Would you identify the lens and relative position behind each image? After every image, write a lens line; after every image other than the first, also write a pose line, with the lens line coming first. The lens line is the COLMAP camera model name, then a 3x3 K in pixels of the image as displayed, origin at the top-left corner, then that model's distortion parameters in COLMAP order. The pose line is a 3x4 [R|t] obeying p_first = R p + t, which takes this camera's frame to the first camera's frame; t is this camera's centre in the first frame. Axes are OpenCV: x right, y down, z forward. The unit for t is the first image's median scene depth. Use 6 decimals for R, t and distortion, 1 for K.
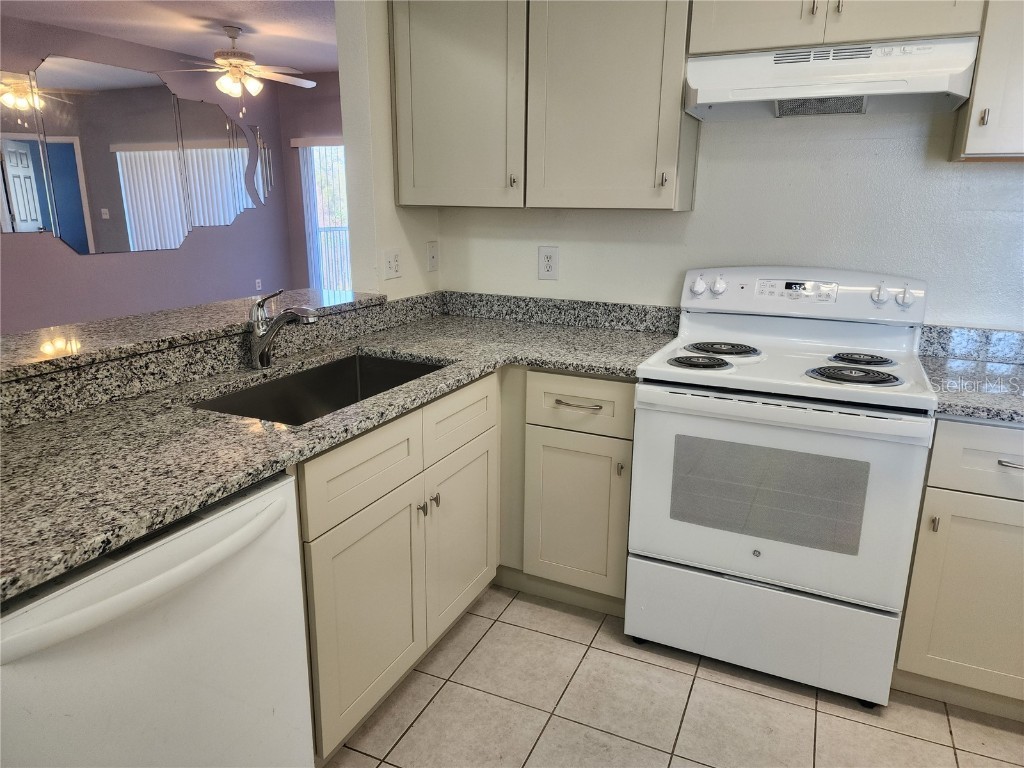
lens RADIAL K [[685.0, 0, 513.8], [0, 685.0, 380.4], [0, 0, 1]] dist [0.068334, -0.067674]
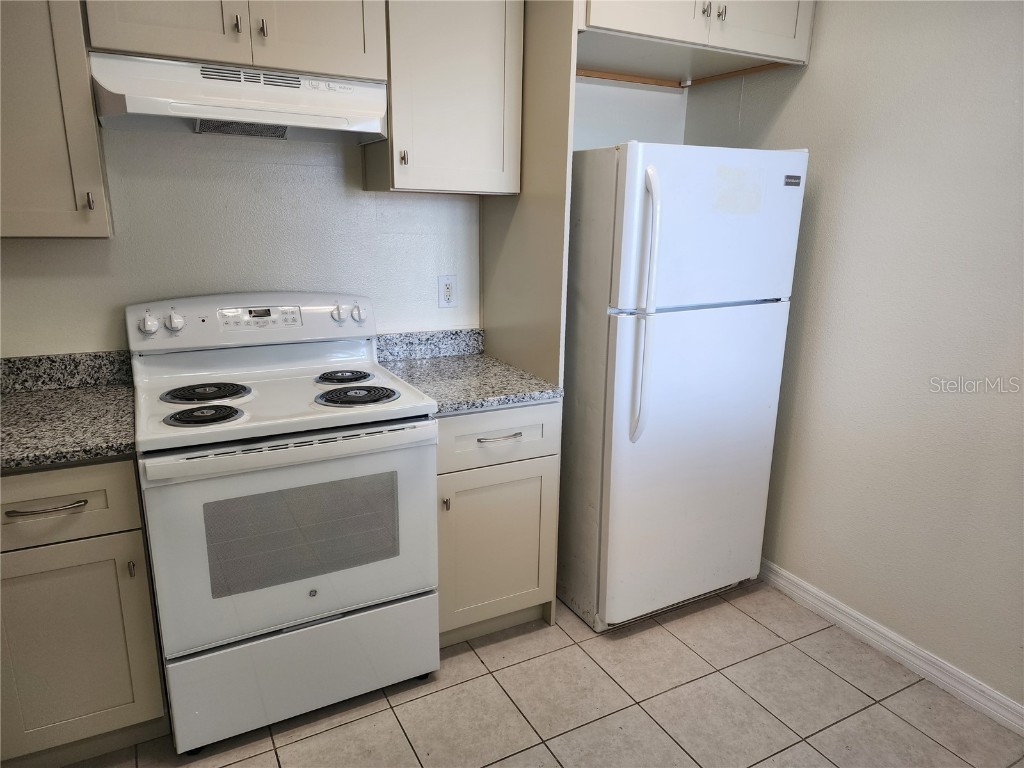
lens RADIAL K [[682.0, 0, 515.0], [0, 682.0, 389.8], [0, 0, 1]] dist [0.062008, -0.052884]
pose [[0.595743, -0.205893, 0.776336, -0.165005], [0.186943, 0.975583, 0.115279, -0.083772], [-0.781116, 0.076454, 0.619688, 0.148558]]
